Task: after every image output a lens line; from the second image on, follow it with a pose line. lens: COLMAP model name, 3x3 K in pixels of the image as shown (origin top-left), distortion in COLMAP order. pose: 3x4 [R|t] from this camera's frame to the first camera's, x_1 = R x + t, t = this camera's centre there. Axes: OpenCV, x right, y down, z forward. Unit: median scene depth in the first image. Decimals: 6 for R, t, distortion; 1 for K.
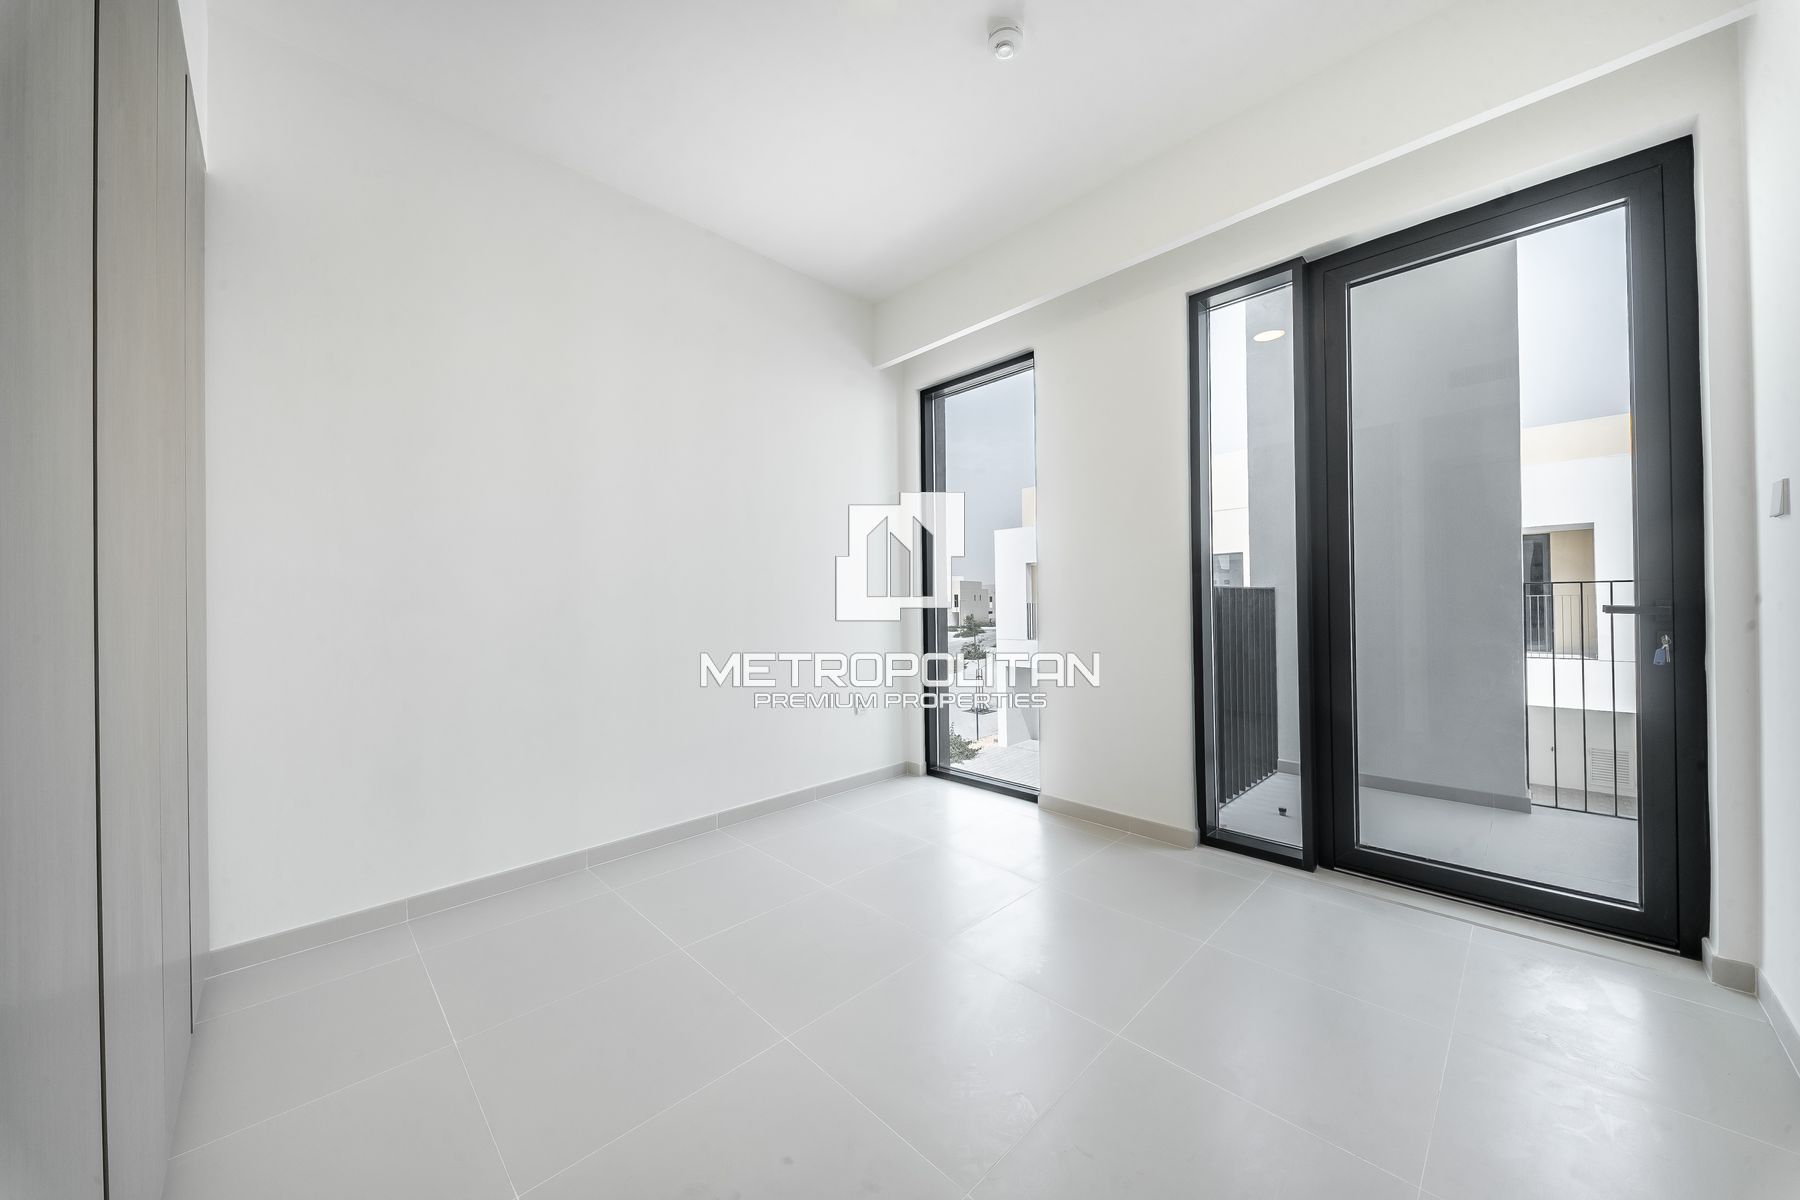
lens RADIAL K [[633.3, 0, 895.4], [0, 633.3, 593.6], [0, 0, 1]] dist [-0.000127, -0.000181]
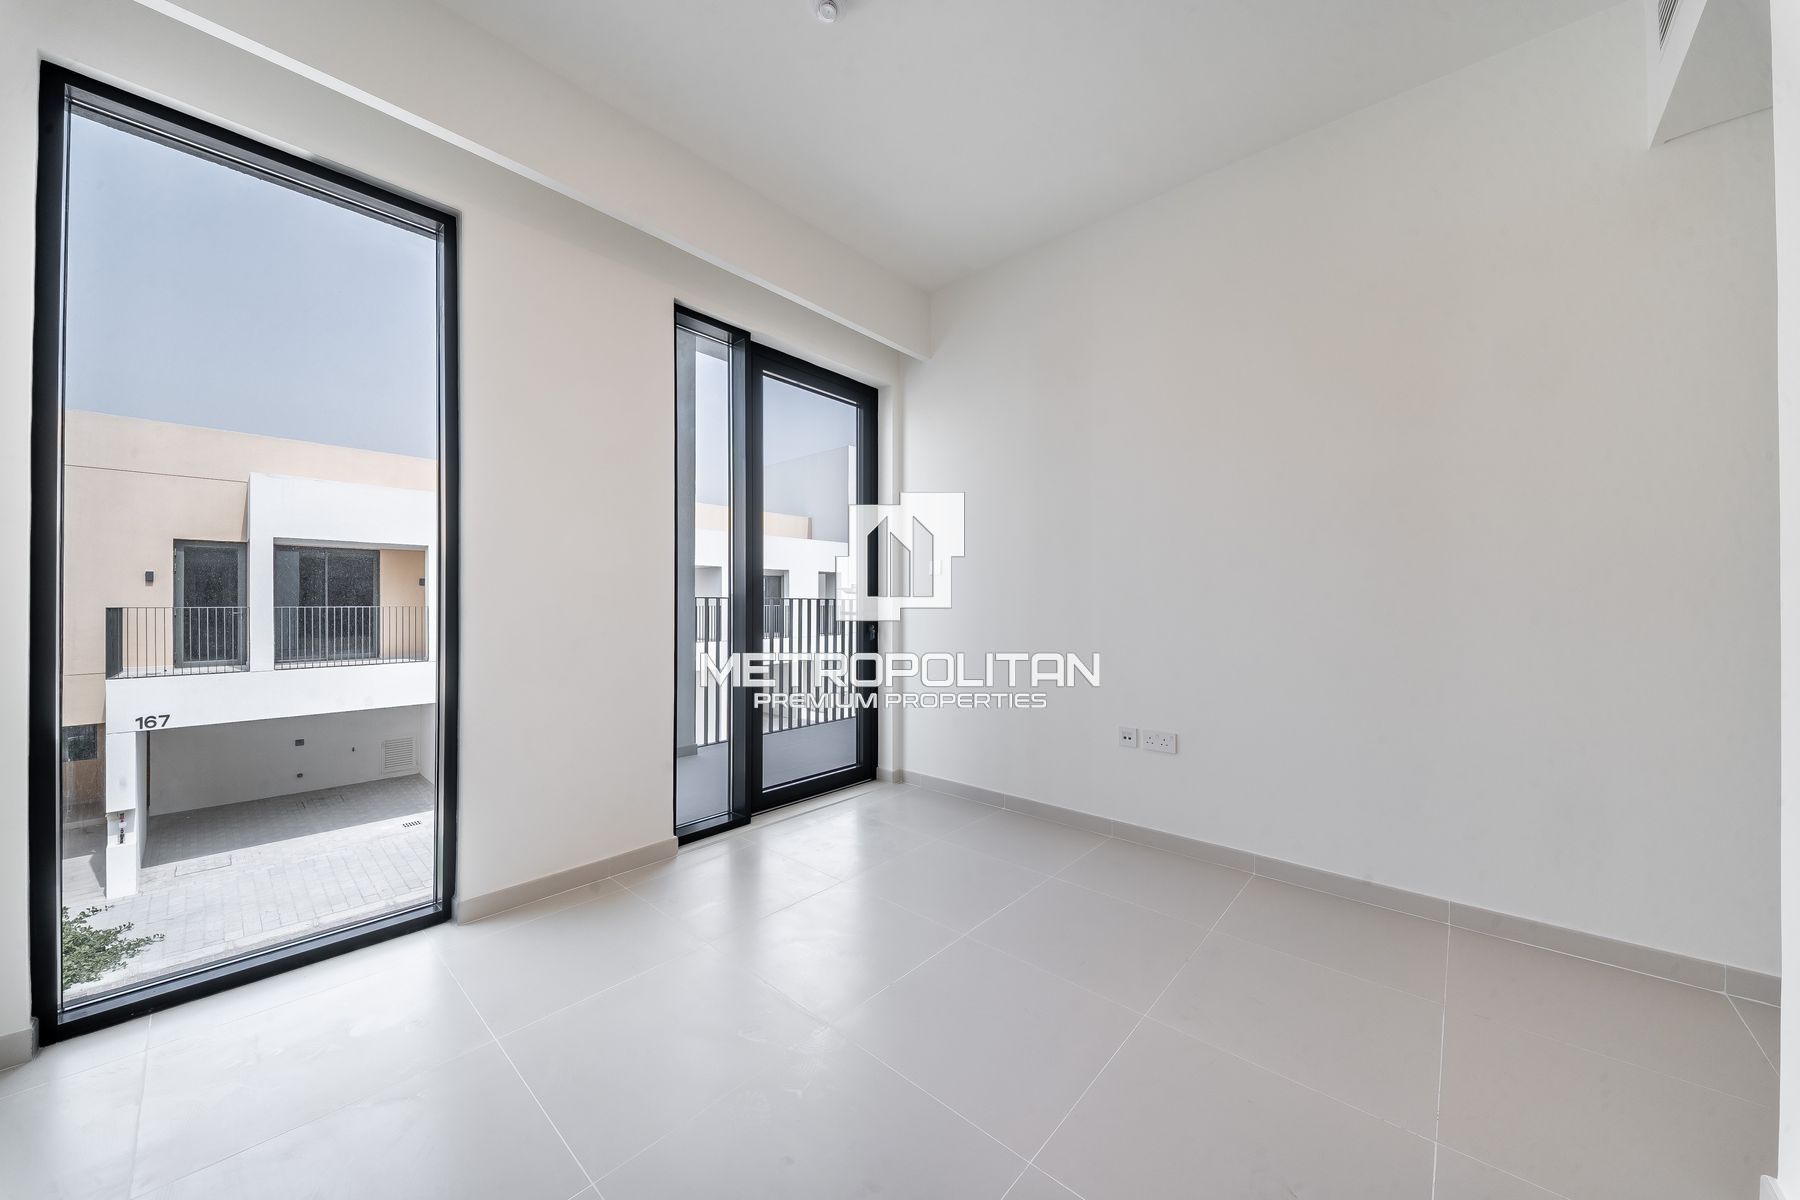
lens RADIAL K [[633.3, 0, 895.4], [0, 633.3, 593.6], [0, 0, 1]] dist [-0.000127, -0.000181]
pose [[-0.089740, 0.032709, 0.995428, -0.579682], [-0.014100, 0.999319, -0.034108, 0.021762], [-0.995865, -0.017096, -0.089218, 0.769123]]
